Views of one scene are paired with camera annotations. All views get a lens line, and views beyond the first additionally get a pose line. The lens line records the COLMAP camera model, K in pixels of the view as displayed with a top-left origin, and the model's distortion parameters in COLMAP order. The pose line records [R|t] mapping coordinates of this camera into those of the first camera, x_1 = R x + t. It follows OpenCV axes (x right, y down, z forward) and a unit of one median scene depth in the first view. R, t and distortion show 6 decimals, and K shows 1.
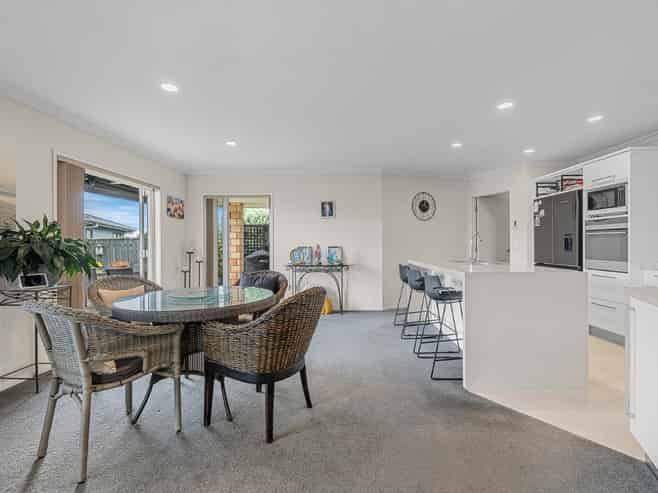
lens RADIAL K [[325.2, 0, 330.1], [0, 325.2, 245.2], [0, 0, 1]] dist [0.000869, 0.000118]
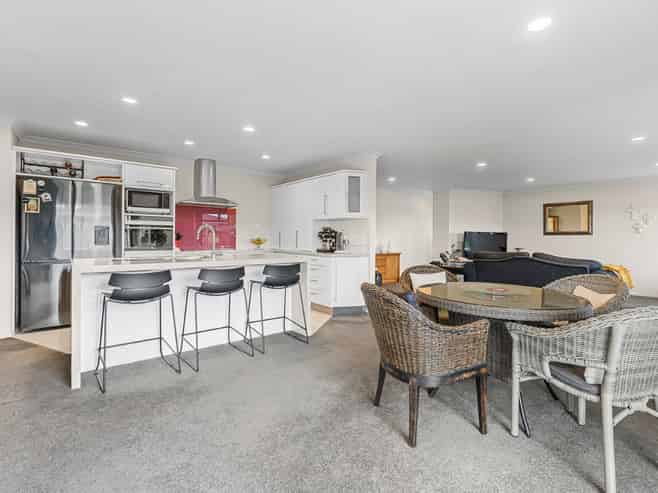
lens RADIAL K [[325.2, 0, 336.2], [0, 325.2, 233.6], [0, 0, 1]] dist [0.000869, 0.000118]
pose [[-0.658281, 0.009553, 0.752712, -0.471789], [0.001978, 0.999938, -0.010960, -0.001482], [-0.752770, -0.005726, -0.658259, 1.164398]]
